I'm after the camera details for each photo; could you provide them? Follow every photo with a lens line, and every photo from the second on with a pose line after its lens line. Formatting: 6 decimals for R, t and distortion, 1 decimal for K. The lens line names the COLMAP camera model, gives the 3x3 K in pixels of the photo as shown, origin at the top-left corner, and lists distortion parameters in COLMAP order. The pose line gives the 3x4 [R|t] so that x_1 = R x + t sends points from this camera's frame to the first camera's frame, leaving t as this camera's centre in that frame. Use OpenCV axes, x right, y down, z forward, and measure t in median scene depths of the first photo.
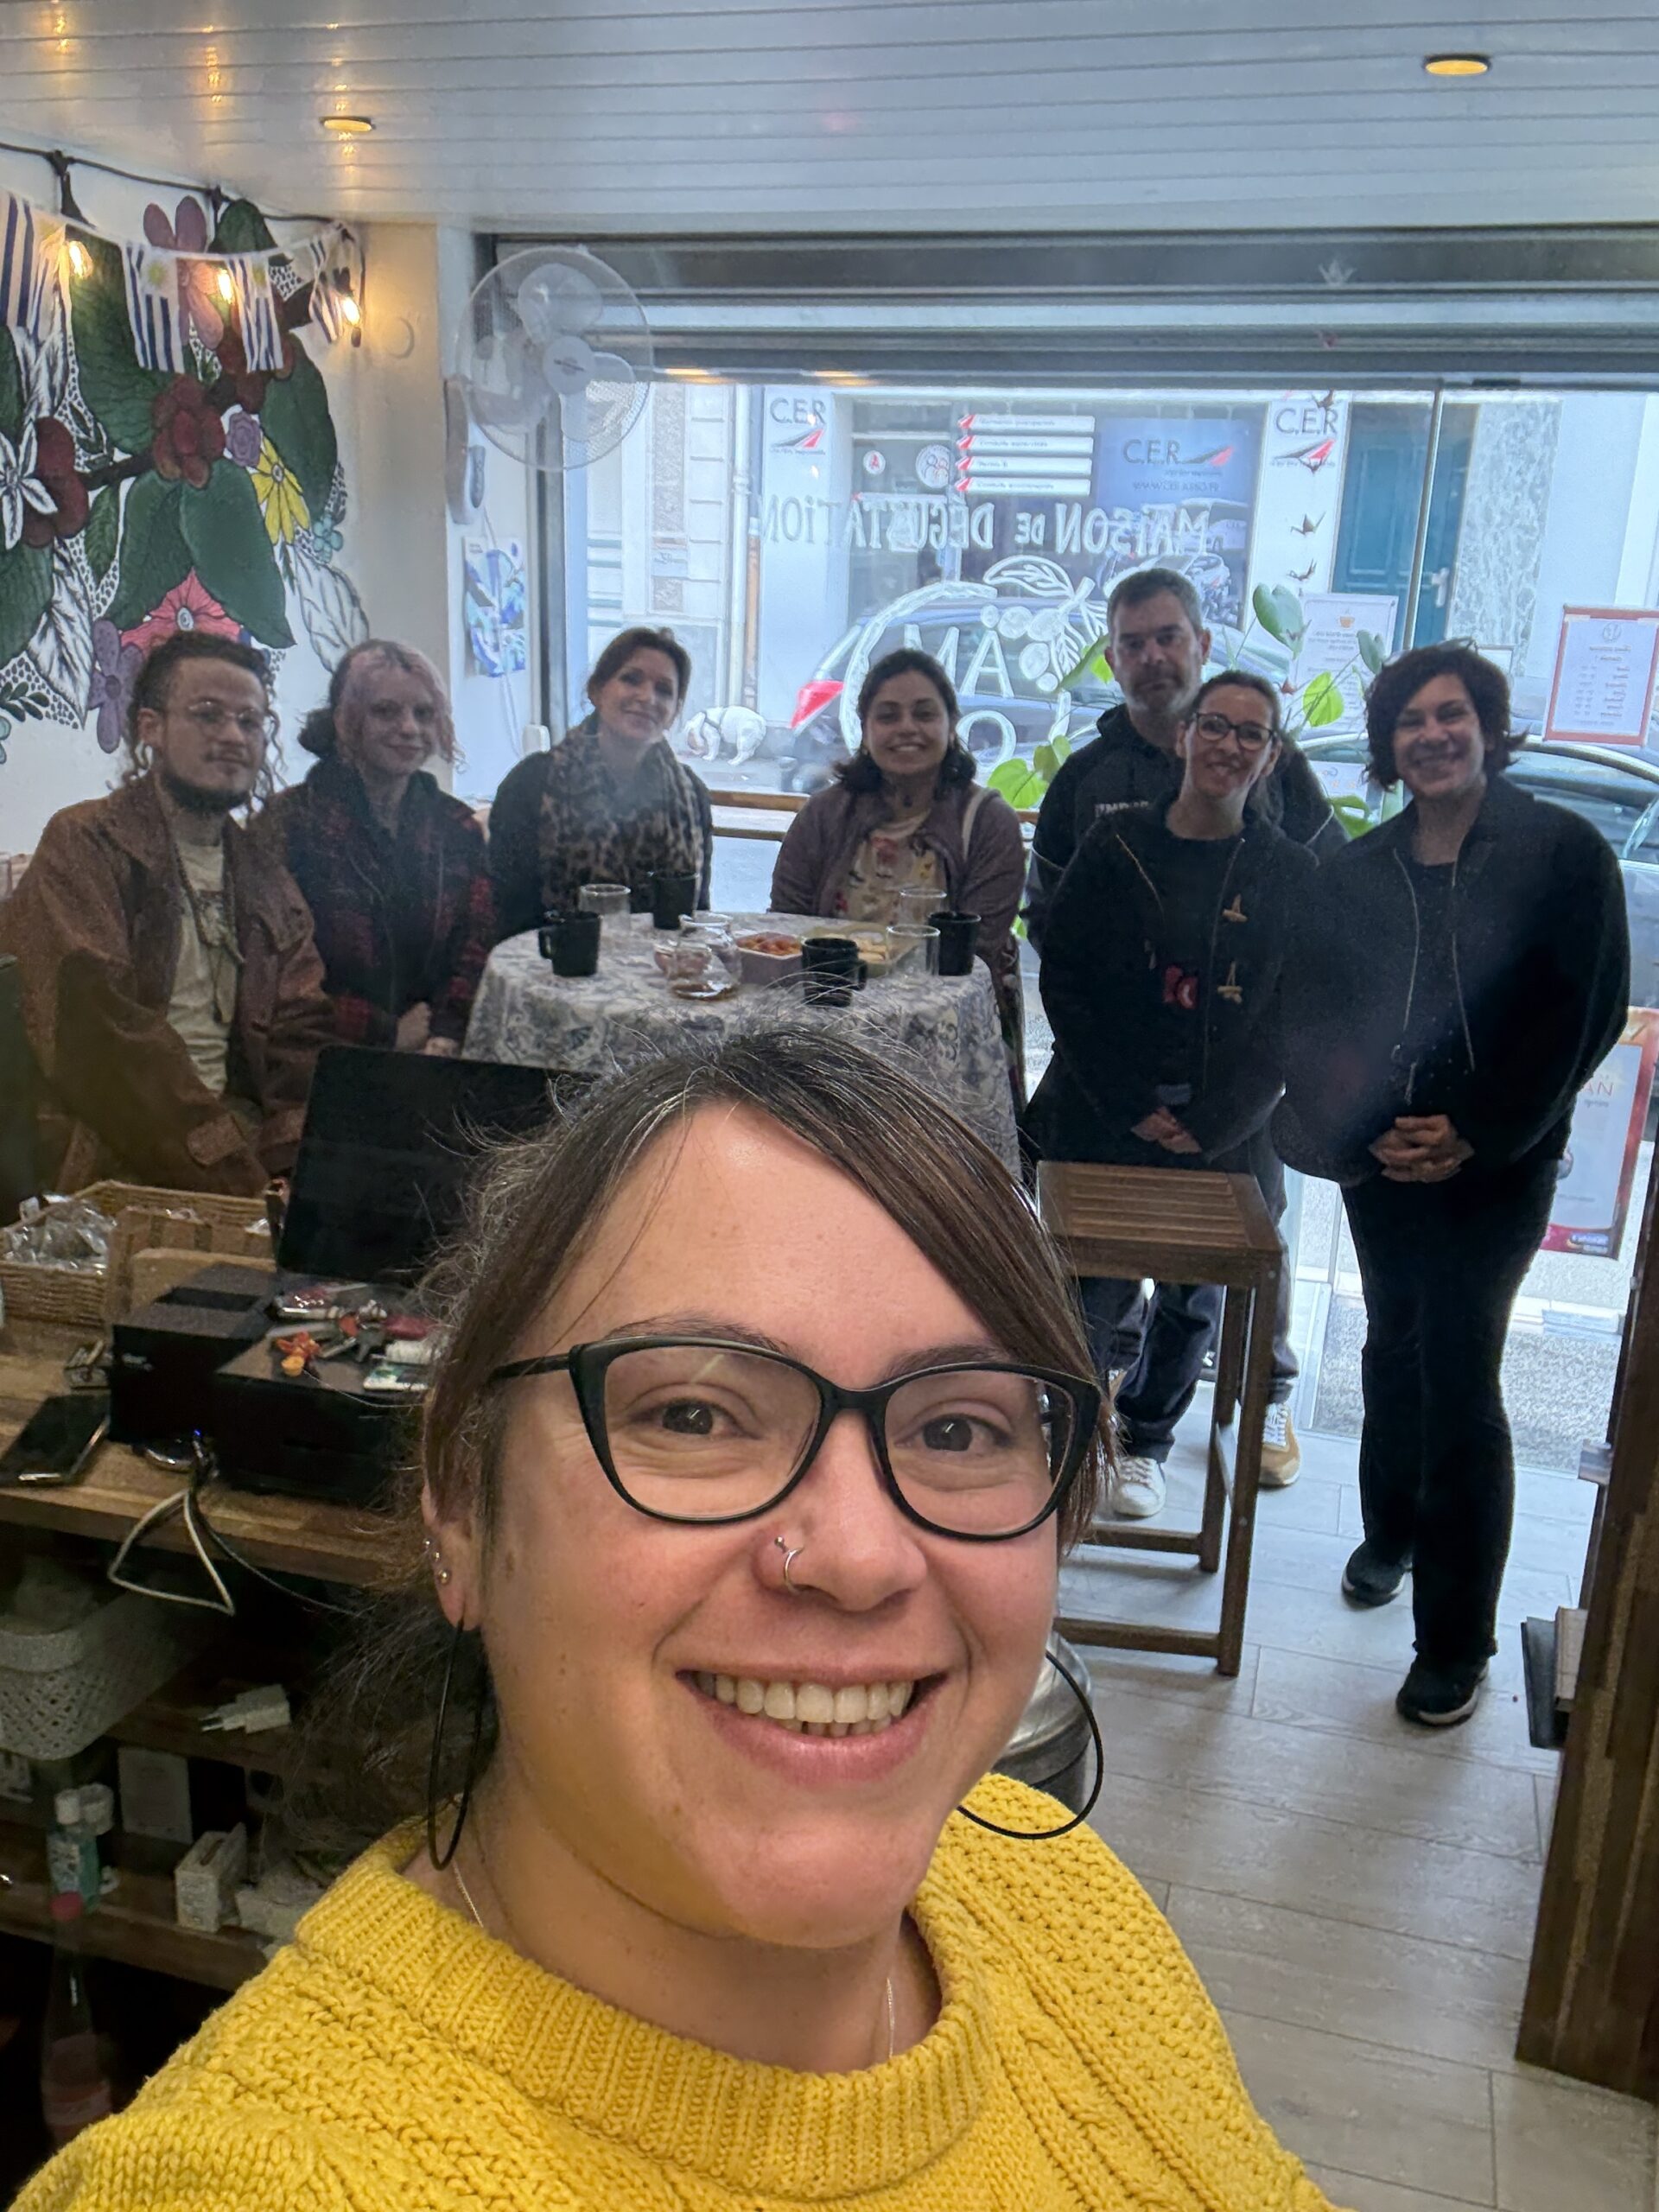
lens RADIAL K [[1940.8, 0, 829.5], [0, 1940.8, 1106.0], [0, 0, 1]] dist [0.102262, -0.164738]
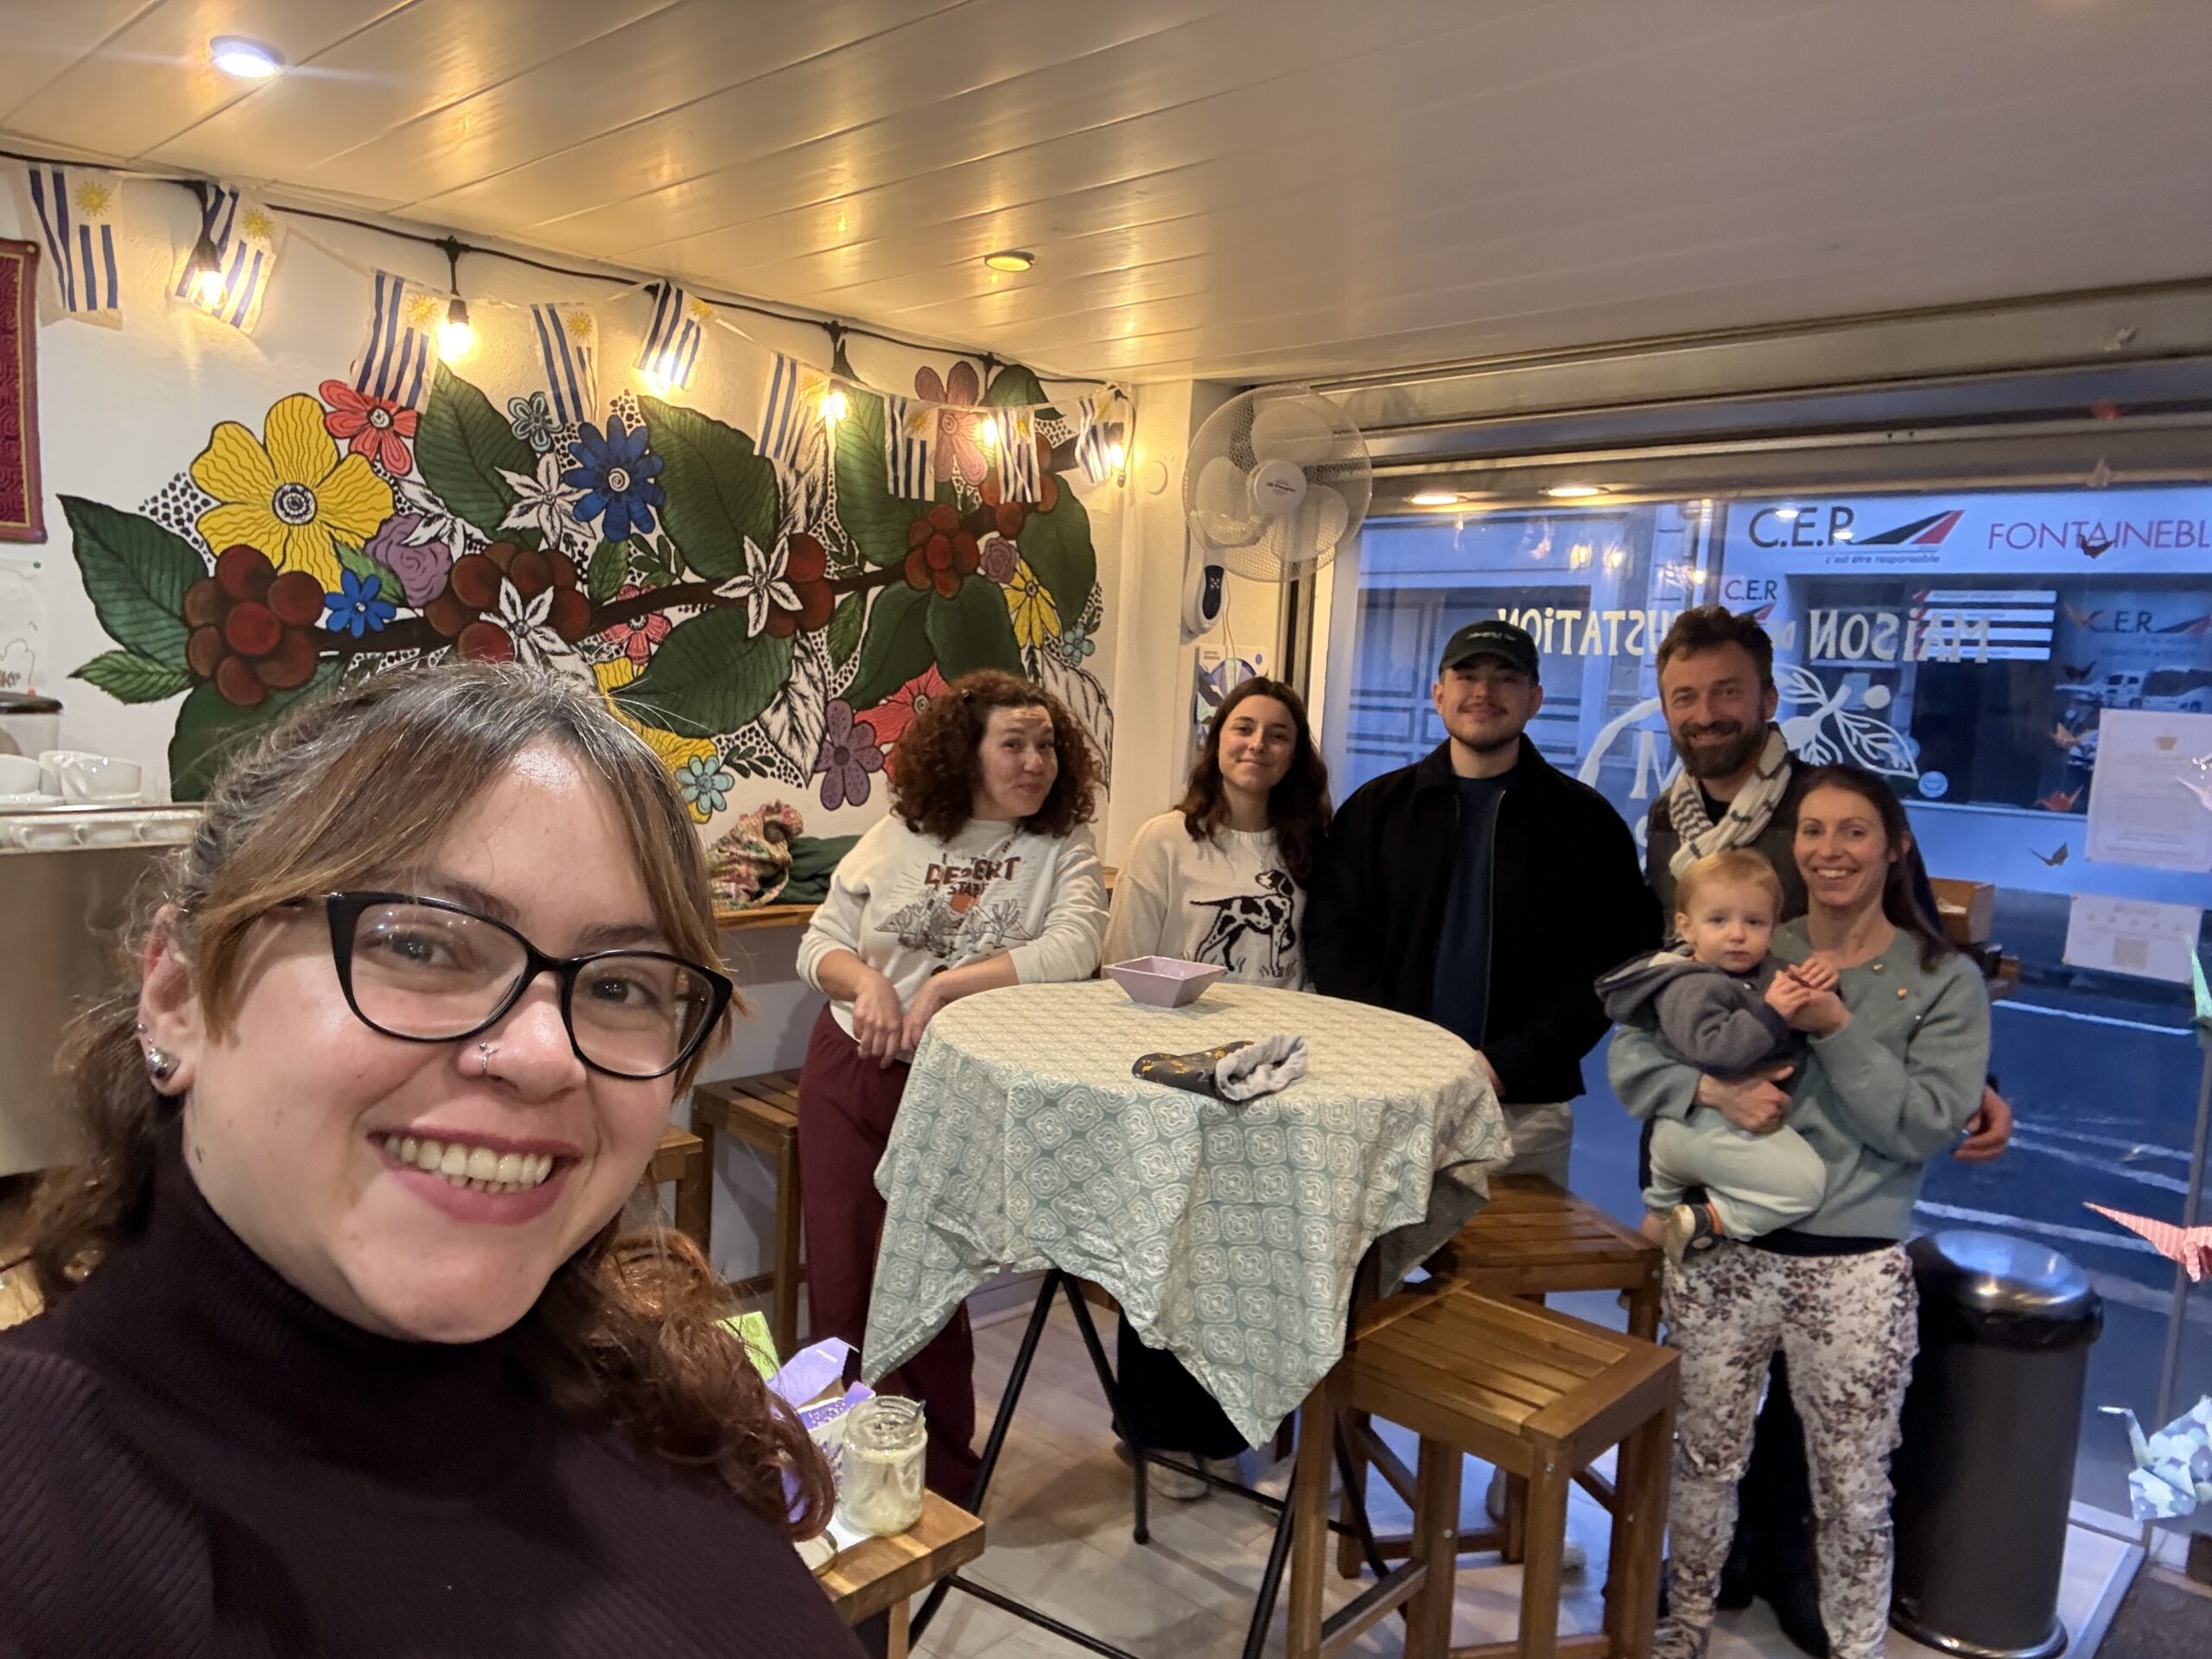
lens RADIAL K [[1500.6, 0, 1063.9], [0, 1500.6, 841.2], [0, 0, 1]] dist [0.081832, -0.003796]
pose [[0.892551, 0.055734, -0.447489, 0.149747], [-0.142120, 0.976528, -0.161845, -0.035235], [0.427965, 0.208052, 0.879522, 0.264684]]
